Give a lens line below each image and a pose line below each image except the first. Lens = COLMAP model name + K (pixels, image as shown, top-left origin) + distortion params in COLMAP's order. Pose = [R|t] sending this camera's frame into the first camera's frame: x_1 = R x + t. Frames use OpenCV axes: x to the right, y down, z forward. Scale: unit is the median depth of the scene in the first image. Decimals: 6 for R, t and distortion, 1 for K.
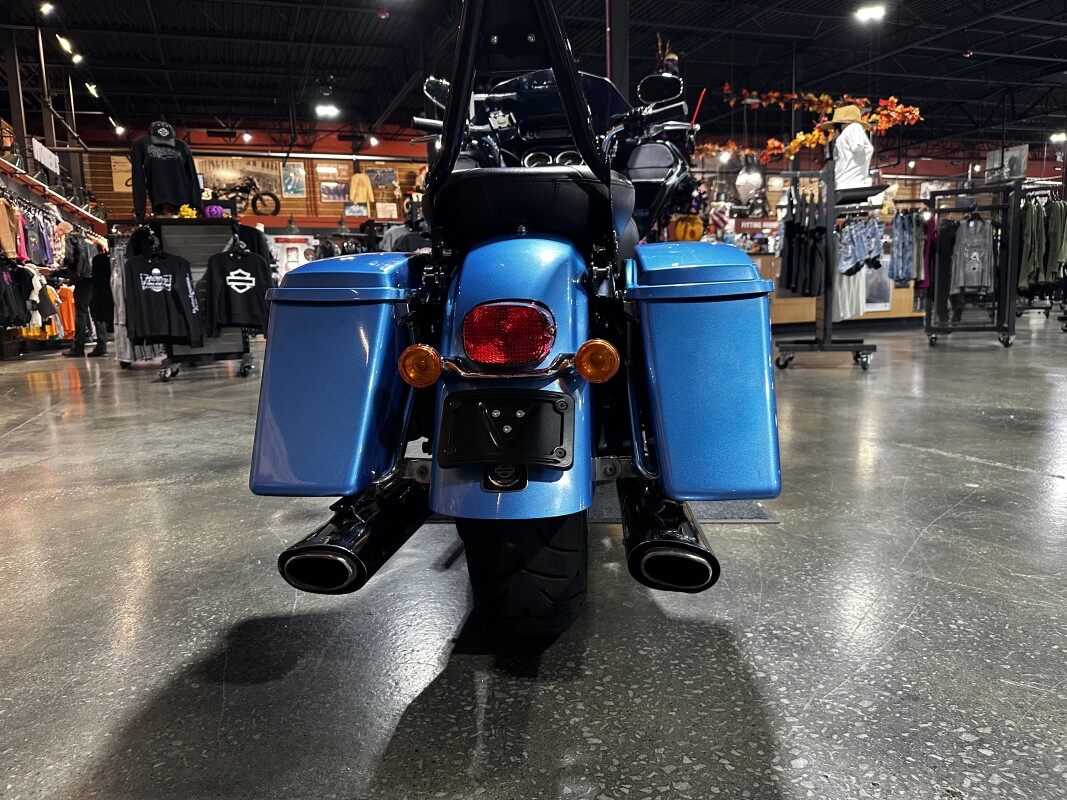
lens RADIAL K [[751.9, 0, 531.2], [0, 751.9, 398.4], [0, 0, 1]] dist [-0.001354, -0.011212]
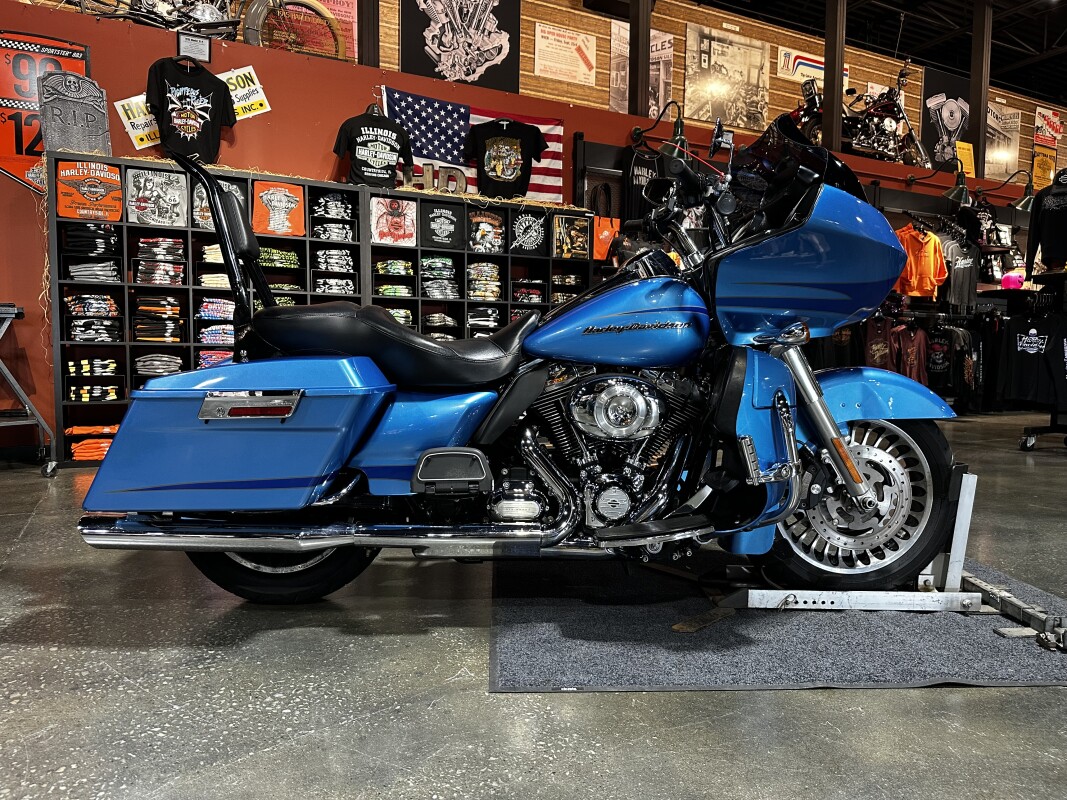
lens RADIAL K [[751.9, 0, 525.9], [0, 751.9, 401.5], [0, 0, 1]] dist [-0.001354, -0.011212]
pose [[0.111931, 0.100861, -0.988584, 1.537747], [-0.150003, 0.985151, 0.083527, -0.299505], [0.982329, 0.138941, 0.125398, 1.252100]]
